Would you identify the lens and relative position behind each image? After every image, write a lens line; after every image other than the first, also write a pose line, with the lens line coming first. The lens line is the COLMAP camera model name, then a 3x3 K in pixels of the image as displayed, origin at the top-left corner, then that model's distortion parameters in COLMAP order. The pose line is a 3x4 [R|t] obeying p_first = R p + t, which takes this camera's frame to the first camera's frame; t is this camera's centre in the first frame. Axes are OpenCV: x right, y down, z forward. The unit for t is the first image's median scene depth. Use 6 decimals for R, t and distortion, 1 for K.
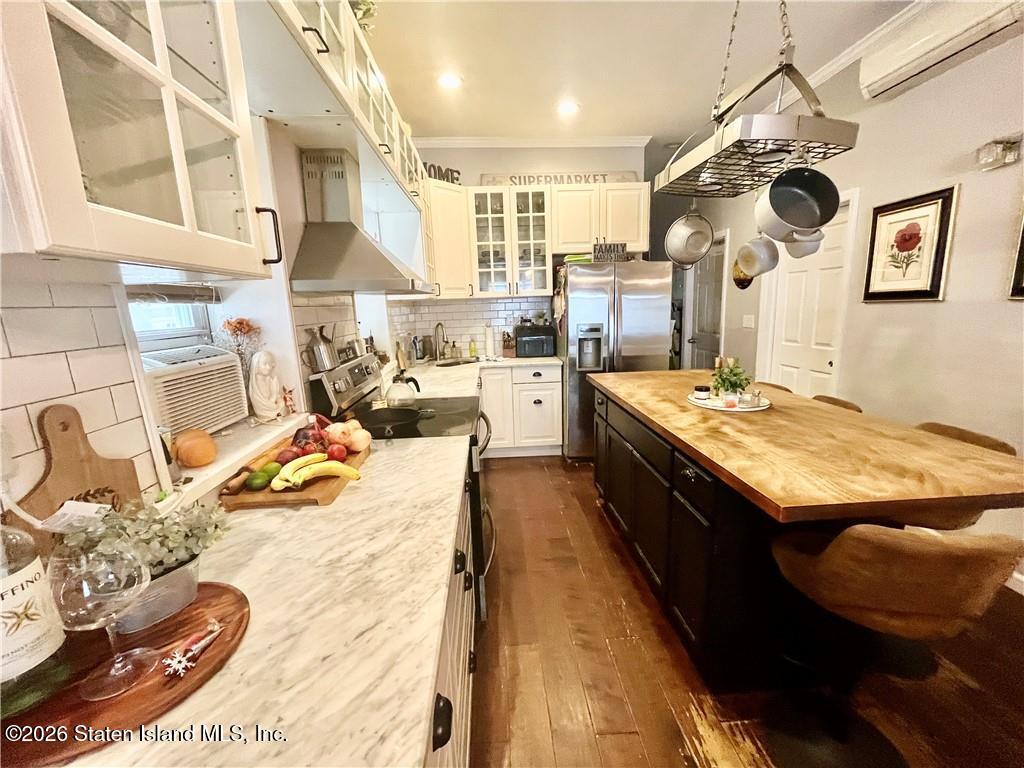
lens RADIAL K [[413.3, 0, 510.8], [0, 413.3, 385.9], [0, 0, 1]] dist [0.000909, -0.000001]
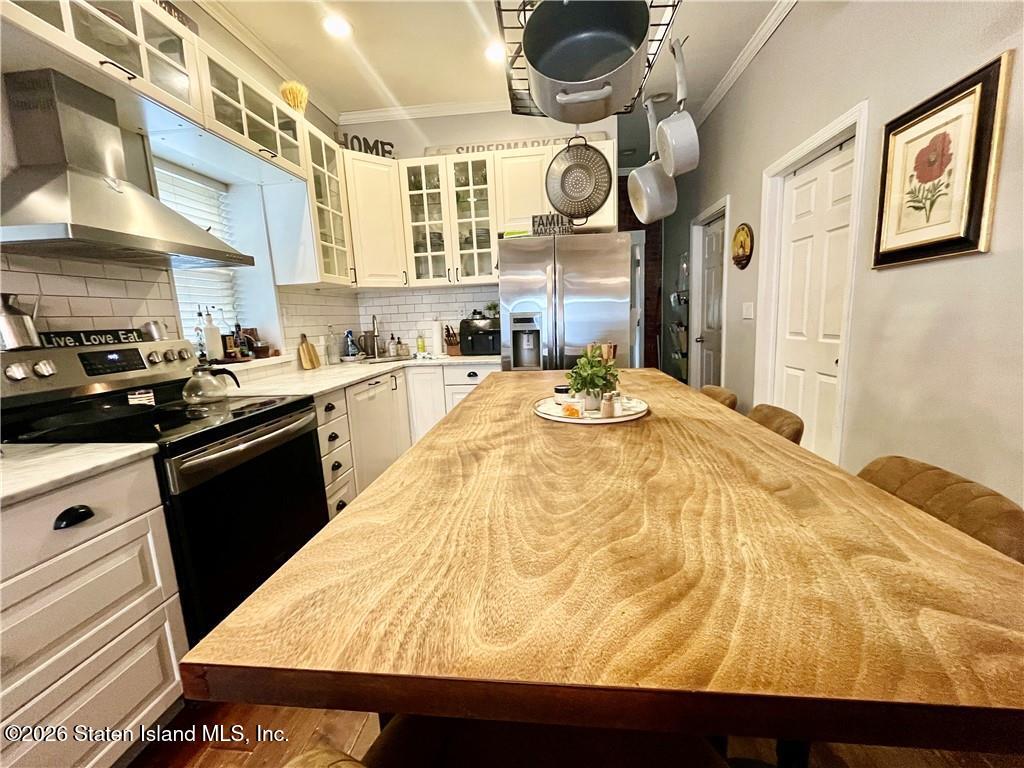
lens RADIAL K [[414.6, 0, 509.2], [0, 414.6, 385.5], [0, 0, 1]] dist [-0.001669, -0.000297]
pose [[0.986317, 0.019897, -0.163656, 0.293199], [-0.023418, 0.999533, -0.019614, 0.009768], [0.163189, 0.023178, 0.986322, 0.189959]]
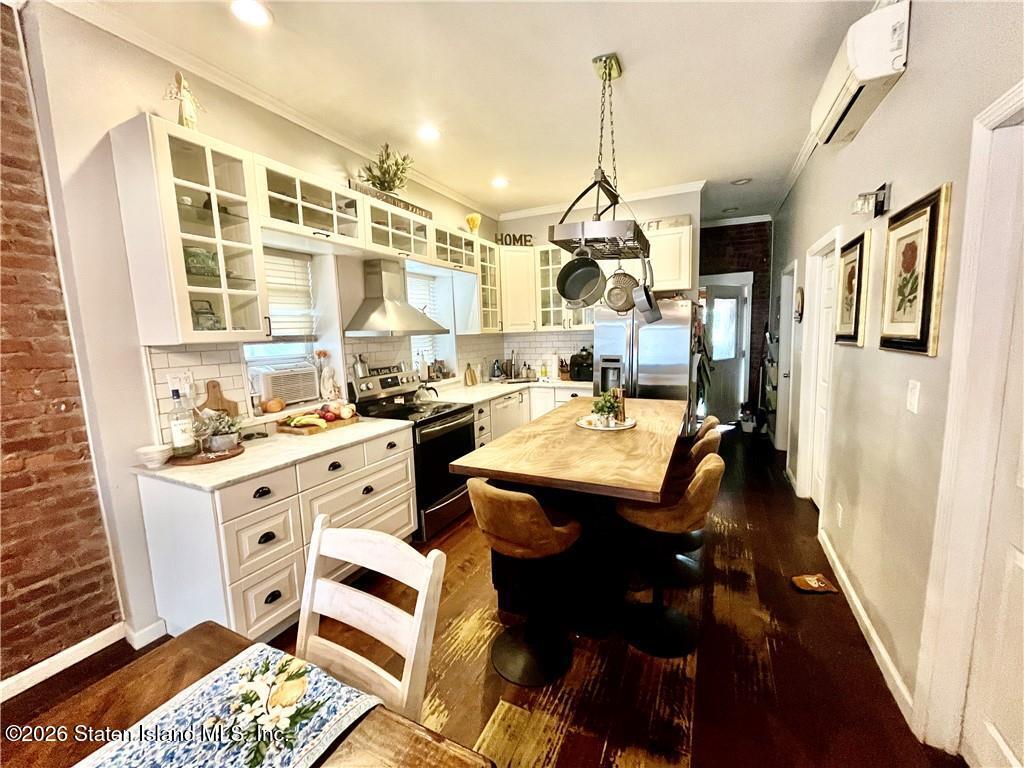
lens RADIAL K [[413.3, 0, 510.8], [0, 413.3, 385.9], [0, 0, 1]] dist [0.000909, -0.000001]
pose [[0.872799, 0.069093, -0.483165, 0.507336], [-0.092112, 0.995458, -0.024041, -0.009939], [0.479310, 0.065488, 0.875199, -0.145271]]
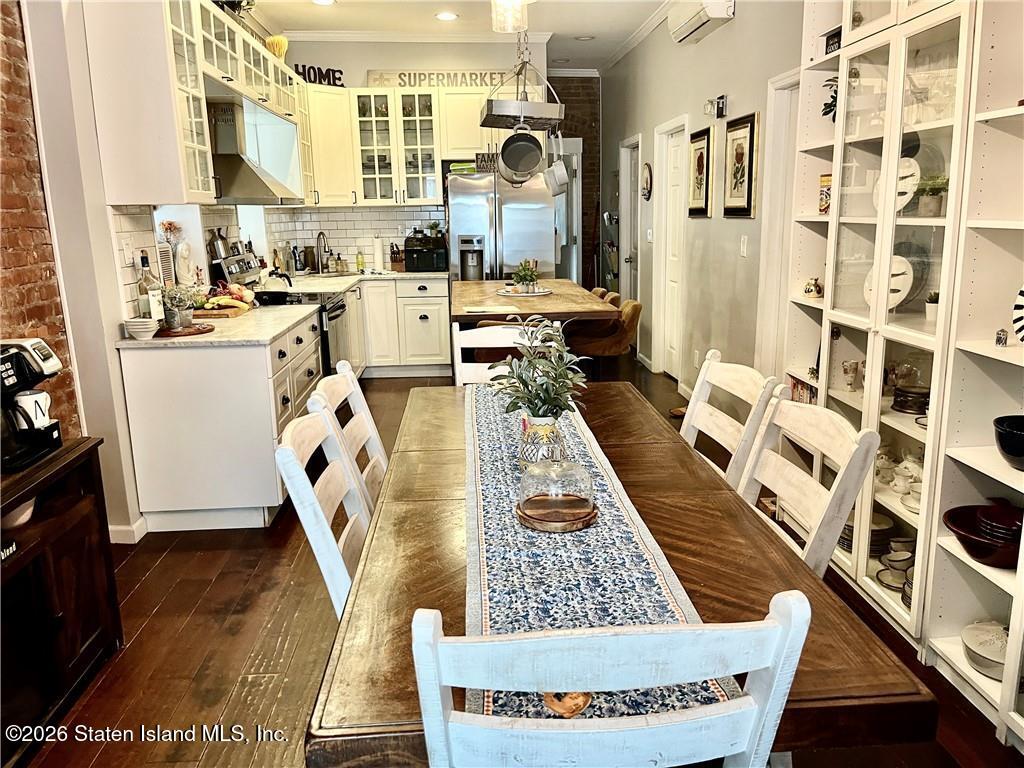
lens RADIAL K [[781.7, 0, 510.4], [0, 781.7, 387.7], [0, 0, 1]] dist [0.024944, -0.000106]
pose [[0.999833, 0.012633, 0.013227, 0.261915], [-0.013012, 0.999494, 0.029013, 0.157323], [-0.012853, -0.029180, 0.999492, -0.871435]]
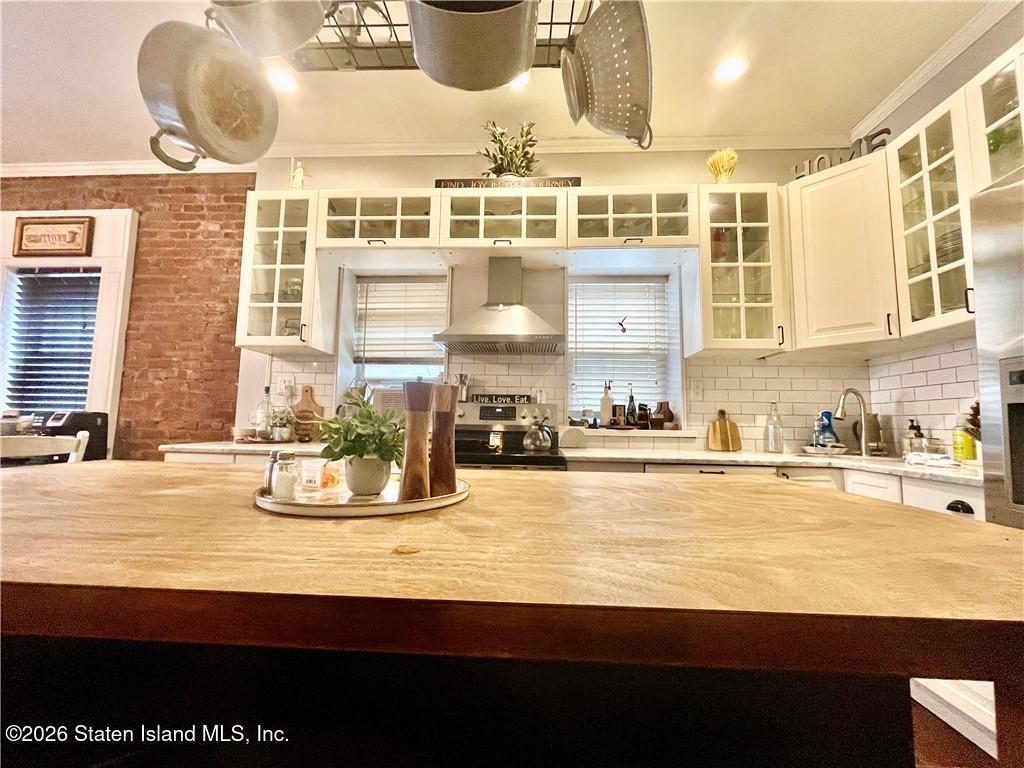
lens RADIAL K [[413.3, 0, 510.8], [0, 413.3, 385.9], [0, 0, 1]] dist [0.000909, -0.000001]
pose [[-0.110917, -0.060369, -0.991994, 0.514813], [-0.204580, 0.978163, -0.036653, -0.040219], [0.972545, 0.198877, -0.120846, 0.666636]]
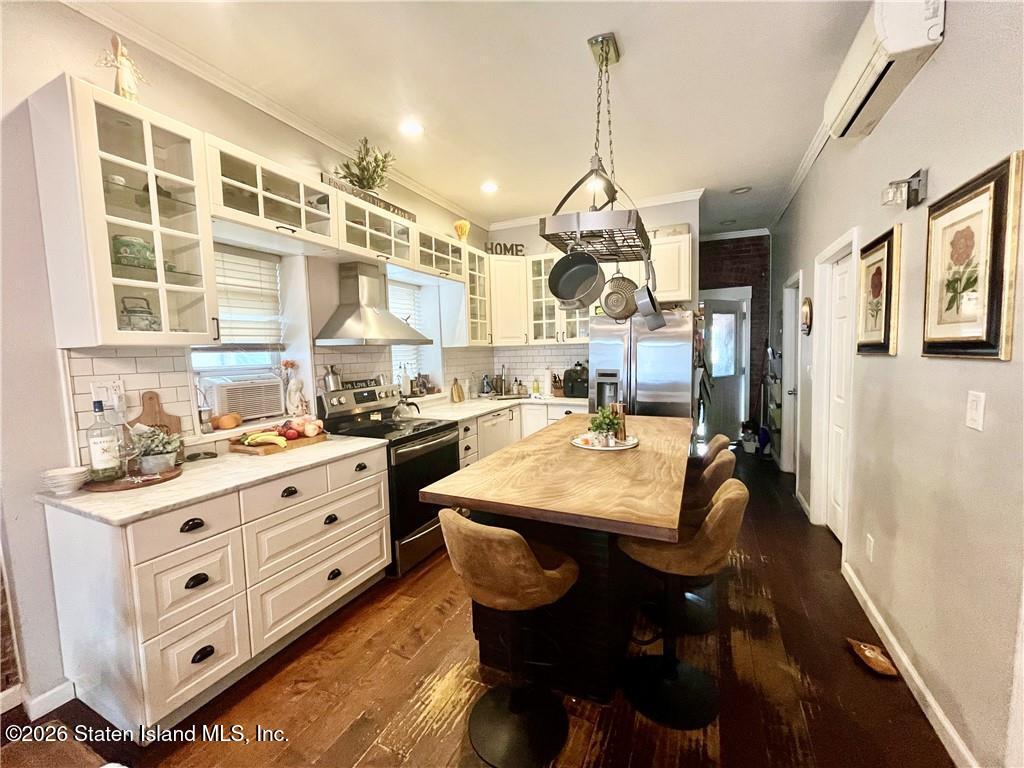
lens RADIAL K [[413.3, 0, 510.8], [0, 413.3, 385.9], [0, 0, 1]] dist [0.000909, -0.000001]
pose [[0.880105, 0.050279, -0.472110, 0.477283], [-0.095555, 0.992788, -0.072402, -0.004088], [0.465064, 0.108834, 0.878561, -0.066343]]
